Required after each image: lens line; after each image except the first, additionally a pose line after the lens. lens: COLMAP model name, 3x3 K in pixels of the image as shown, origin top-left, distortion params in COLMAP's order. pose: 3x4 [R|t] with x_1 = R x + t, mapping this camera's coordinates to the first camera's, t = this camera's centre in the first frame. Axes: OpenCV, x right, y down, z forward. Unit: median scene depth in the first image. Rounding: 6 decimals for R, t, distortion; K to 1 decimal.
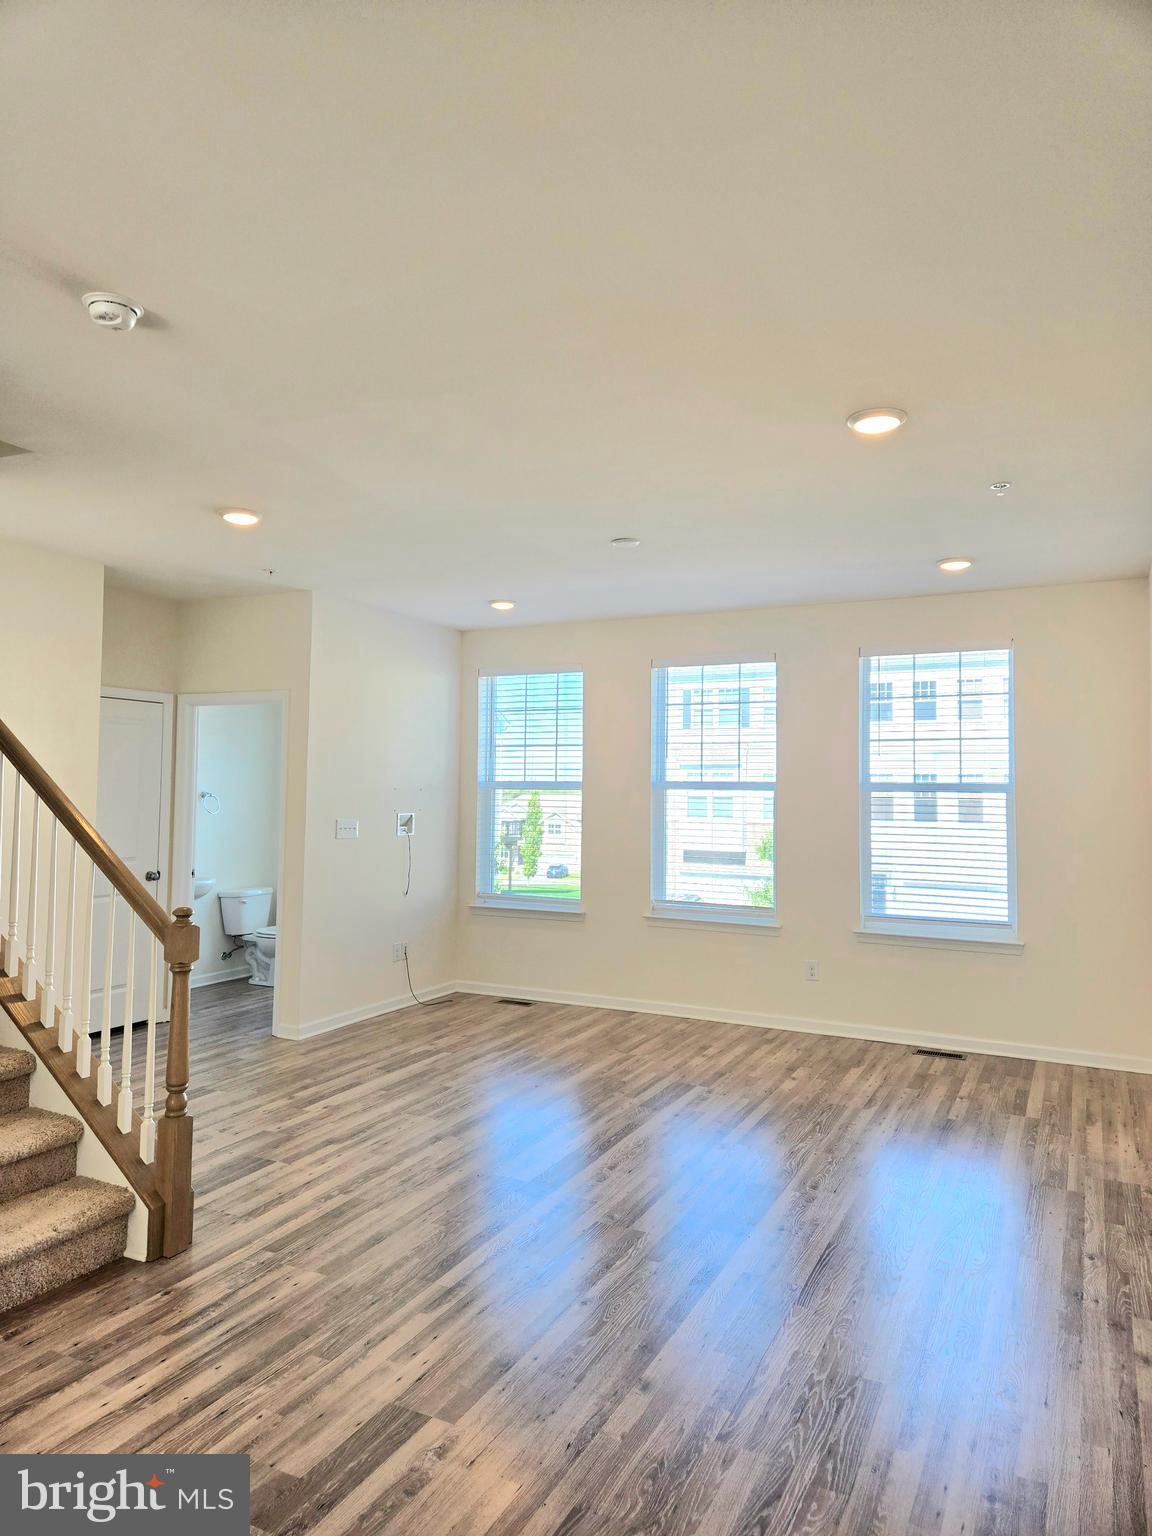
lens RADIAL K [[1032.8, 0, 575.3], [0, 1032.8, 747.9], [0, 0, 1]] dist [0.076980, -0.064781]
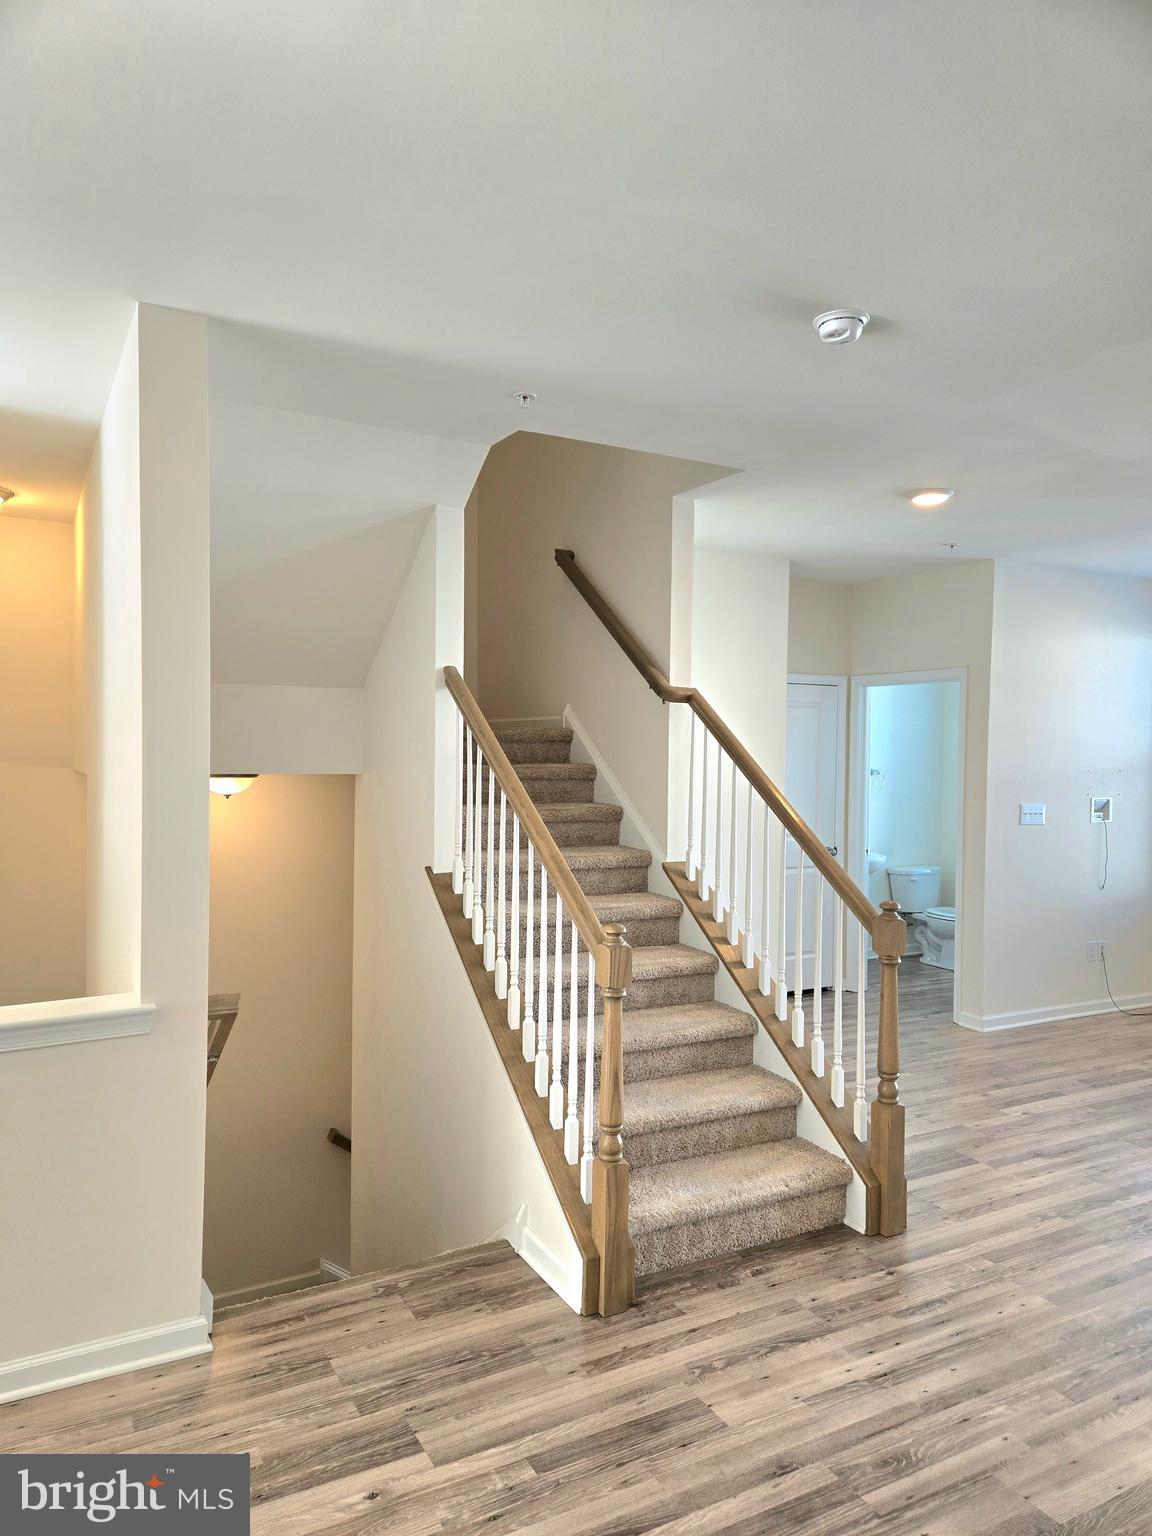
lens RADIAL K [[1032.8, 0, 557.7], [0, 1032.8, 762.2], [0, 0, 1]] dist [0.076980, -0.064781]
pose [[0.817682, 0.006720, -0.575631, -0.058731], [0.020640, 0.998947, 0.040982, -0.030437], [0.575300, -0.045391, 0.816682, -0.006662]]
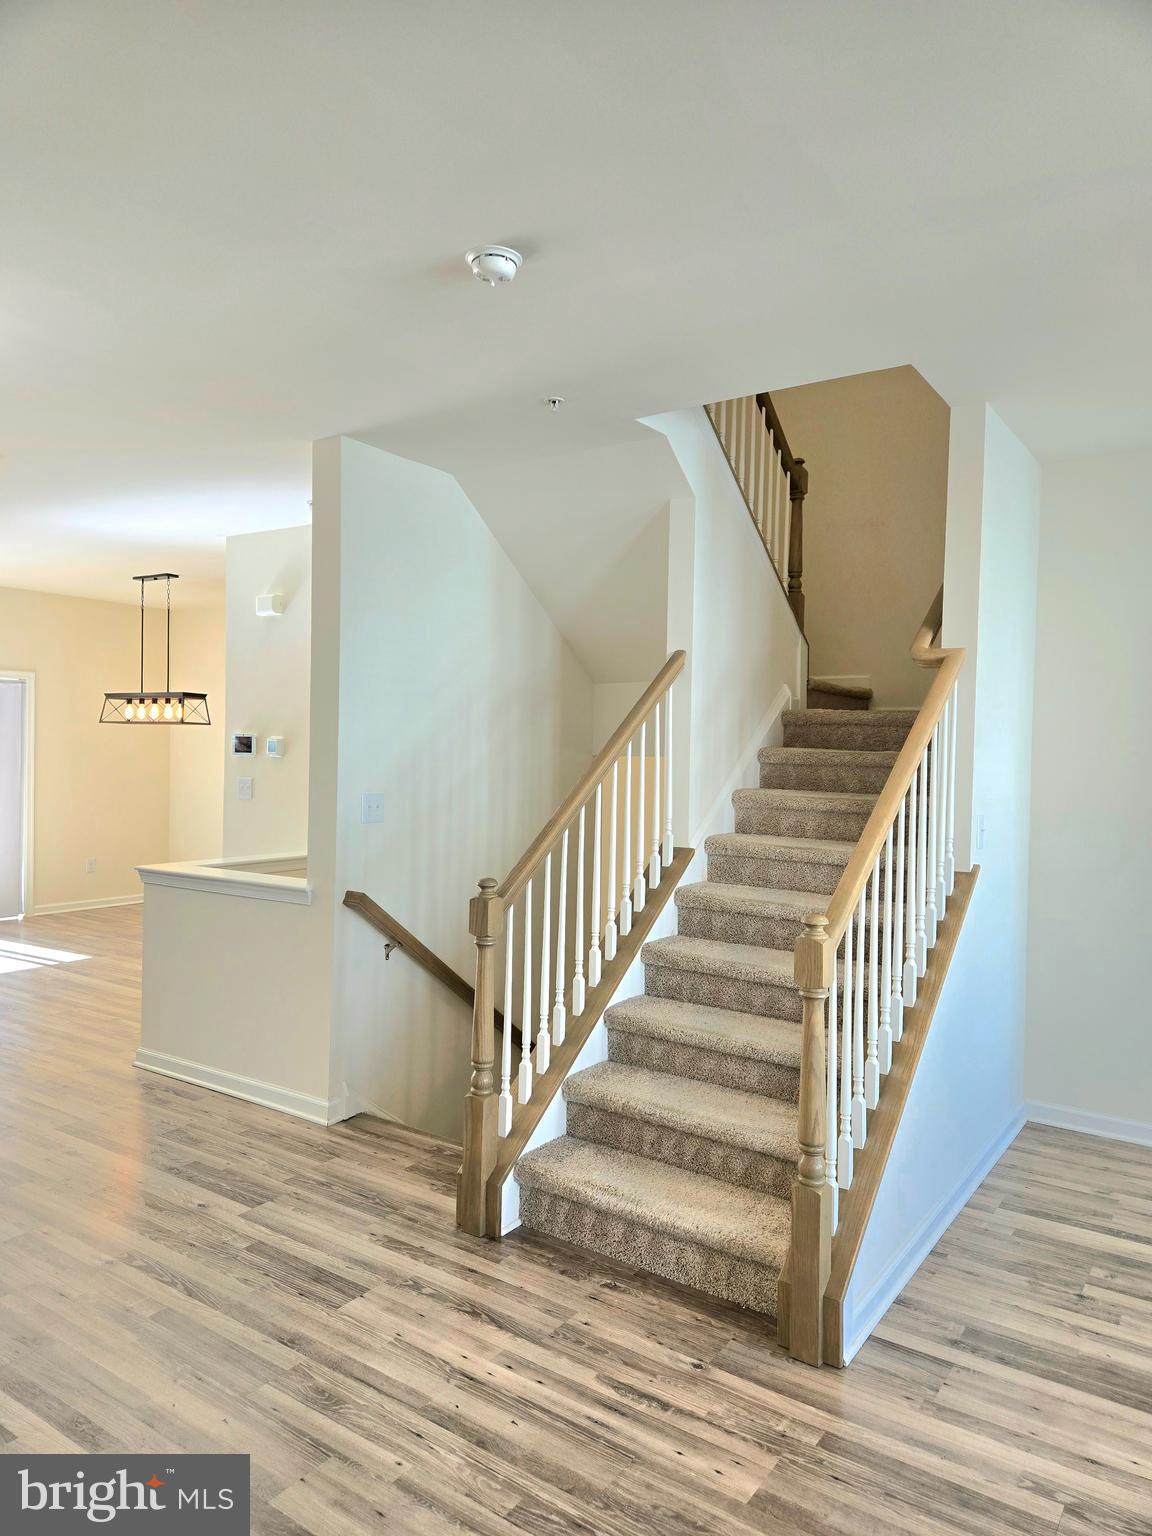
lens RADIAL K [[1032.8, 0, 582.5], [0, 1032.8, 763.3], [0, 0, 1]] dist [0.076980, -0.064781]
pose [[-0.148043, -0.000790, -0.988981, 0.407780], [0.019725, 0.999798, -0.003751, 0.042316], [0.988784, -0.020063, -0.147998, 0.962177]]
